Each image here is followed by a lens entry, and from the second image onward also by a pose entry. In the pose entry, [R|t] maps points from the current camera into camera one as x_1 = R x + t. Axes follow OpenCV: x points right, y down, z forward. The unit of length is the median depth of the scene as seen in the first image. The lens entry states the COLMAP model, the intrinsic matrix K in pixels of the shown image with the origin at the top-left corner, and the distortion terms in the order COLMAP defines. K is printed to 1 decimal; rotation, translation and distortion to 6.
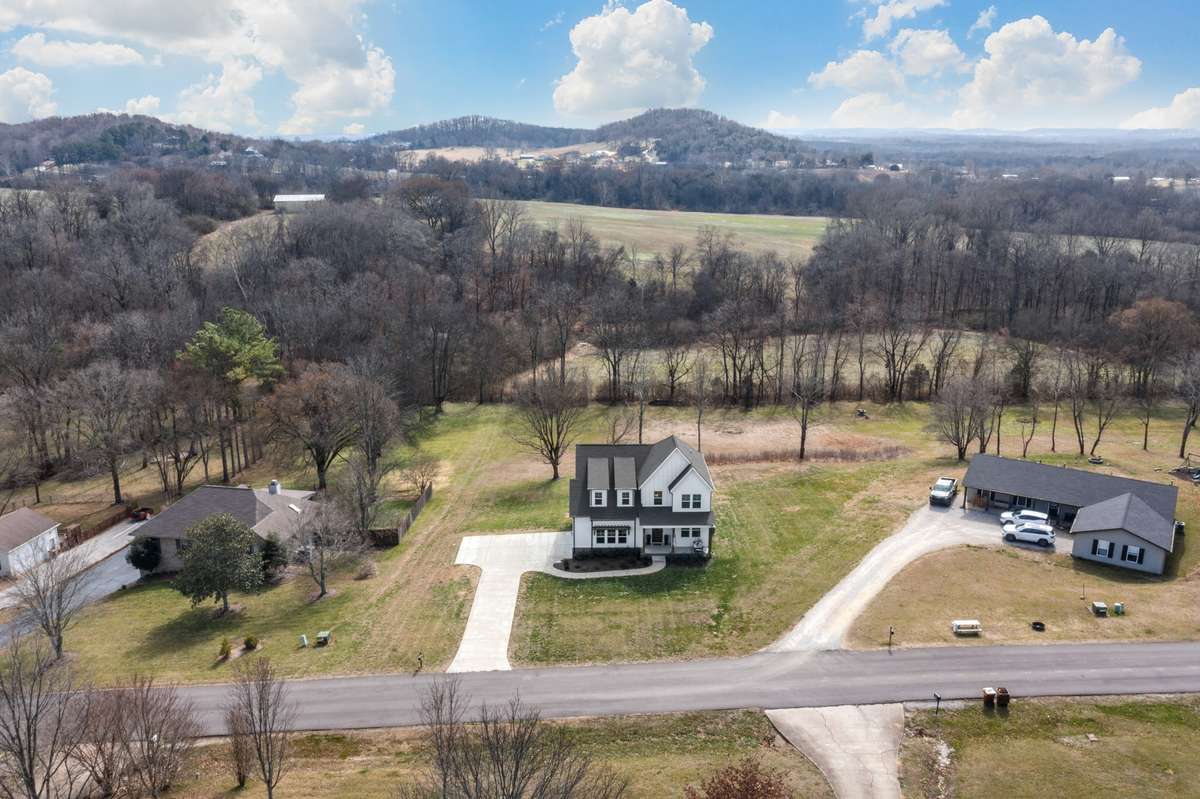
lens RADIAL K [[964.2, 0, 600.0], [0, 964.2, 399.5], [0, 0, 1]] dist [-0.021943, 0.002037]
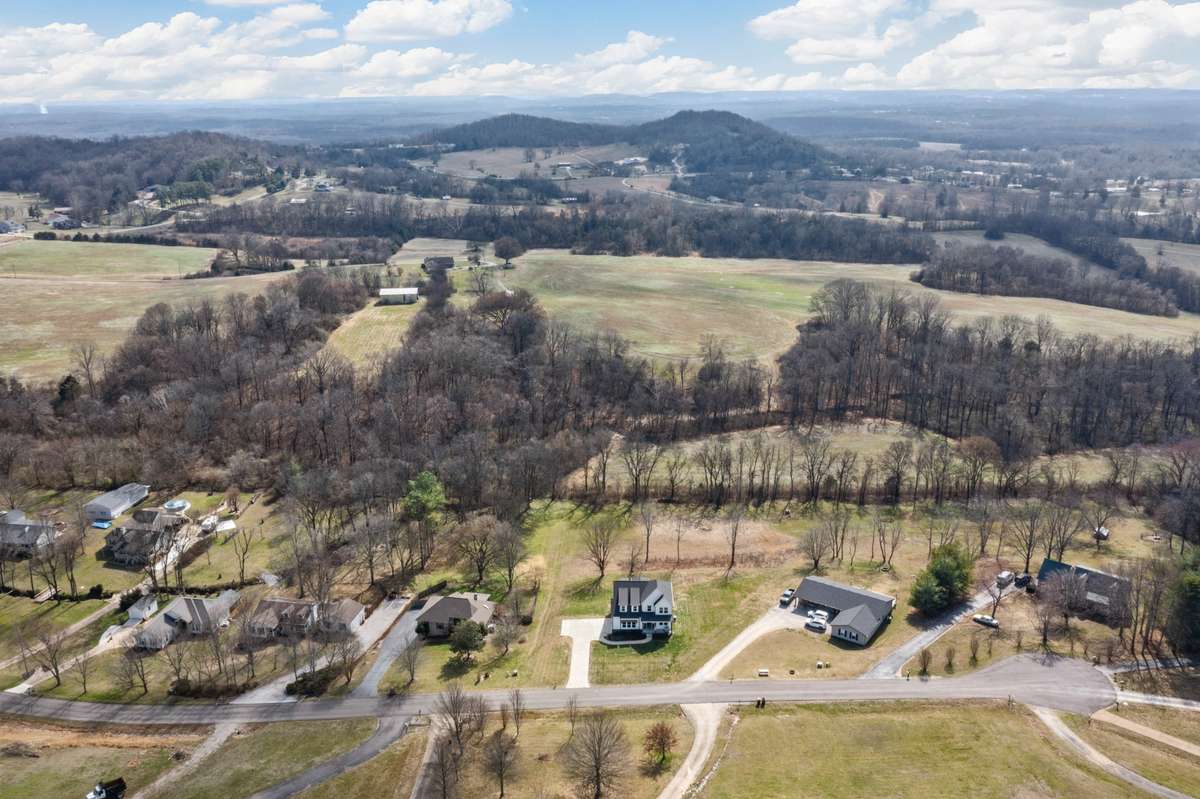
lens RADIAL K [[964.2, 0, 600.0], [0, 964.2, 399.5], [0, 0, 1]] dist [-0.021943, 0.002037]
pose [[0.999398, 0.000596, -0.034692, 0.022417], [0.000729, 0.999271, 0.038172, -0.484168], [0.034690, -0.038174, 0.998669, -1.280998]]
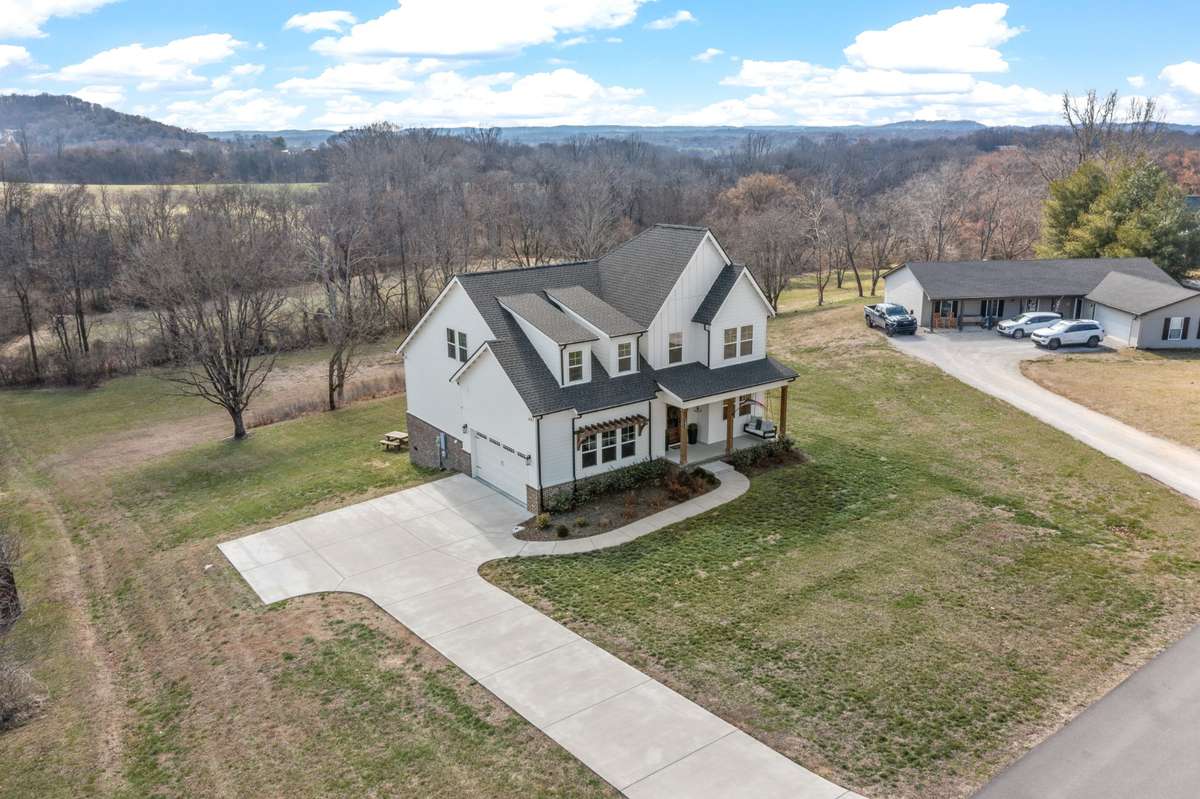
lens RADIAL K [[954.4, 0, 600.0], [0, 954.4, 399.5], [0, 0, 1]] dist [-0.002963, -0.001327]
pose [[0.817842, -0.166636, 0.550787, -0.235699], [0.170952, 0.984299, 0.043951, 0.100556], [-0.549463, 0.058213, 0.833488, 0.630269]]
